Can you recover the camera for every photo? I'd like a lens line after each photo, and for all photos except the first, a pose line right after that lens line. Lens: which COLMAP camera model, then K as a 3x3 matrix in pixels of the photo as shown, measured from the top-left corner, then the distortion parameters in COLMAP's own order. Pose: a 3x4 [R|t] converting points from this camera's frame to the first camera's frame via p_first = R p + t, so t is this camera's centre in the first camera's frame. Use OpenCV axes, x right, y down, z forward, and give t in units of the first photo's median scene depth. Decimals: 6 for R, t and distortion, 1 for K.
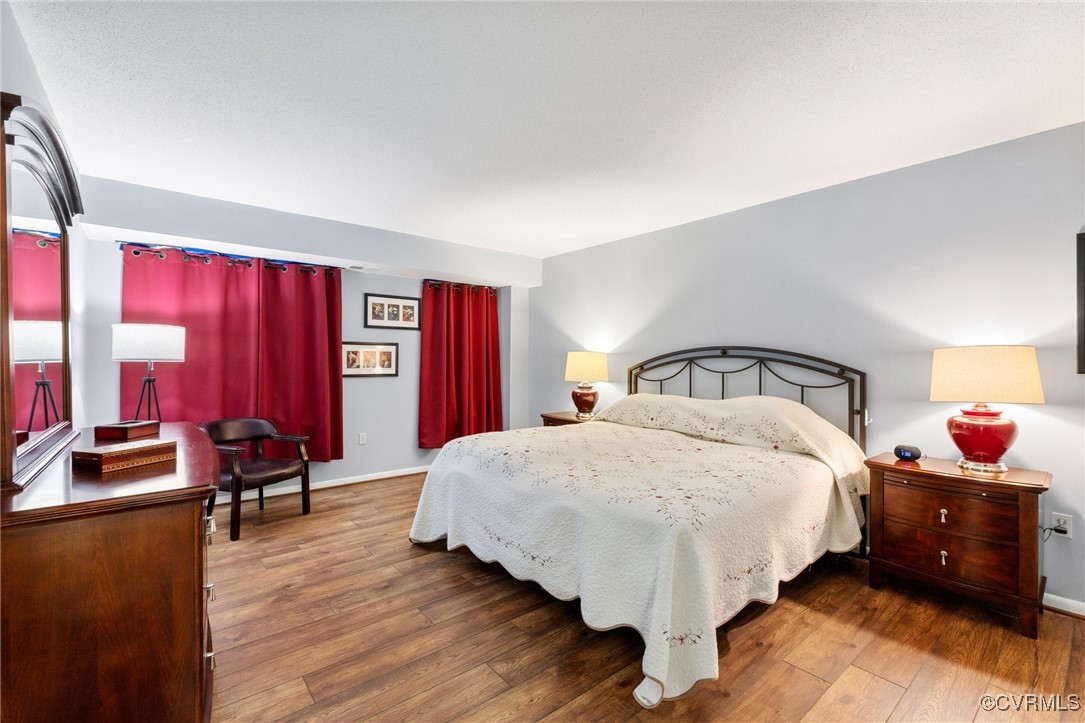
lens RADIAL K [[472.3, 0, 542.8], [0, 472.3, 359.7], [0, 0, 1]] dist [-0.000561, -0.000041]
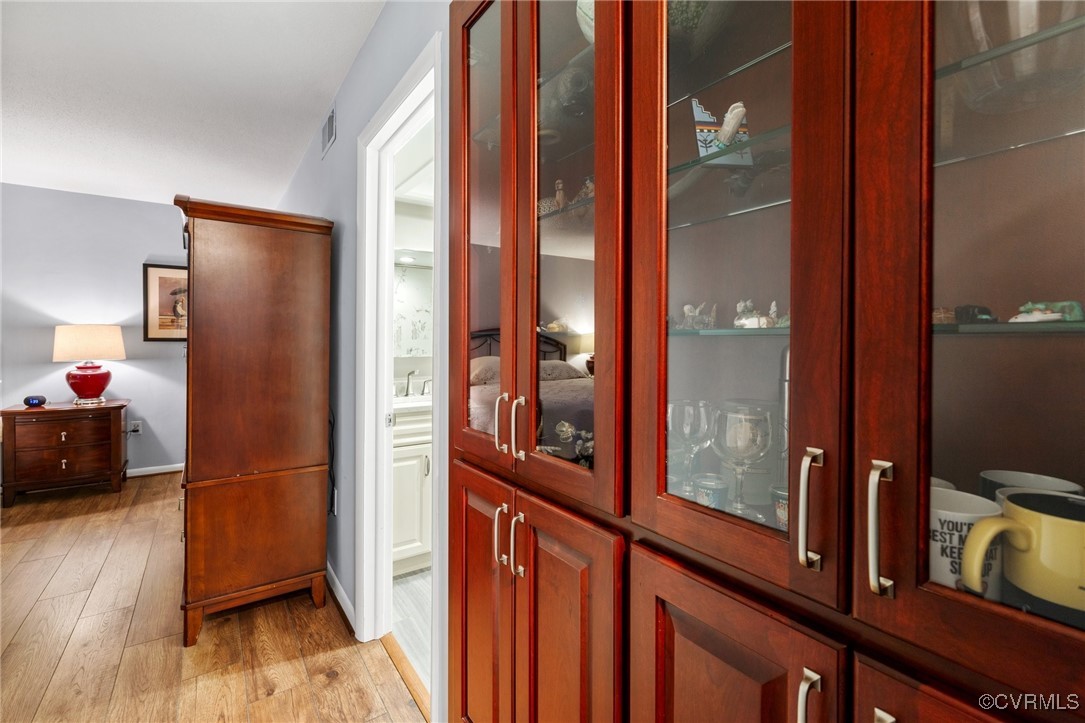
lens RADIAL K [[472.3, 0, 535.8], [0, 472.3, 337.5], [0, 0, 1]] dist [-0.000561, -0.000041]
pose [[0.079392, -0.002540, 0.996840, -0.524169], [0.002103, 0.999995, 0.002381, 0.014271], [-0.996841, 0.001907, 0.079397, -0.612482]]
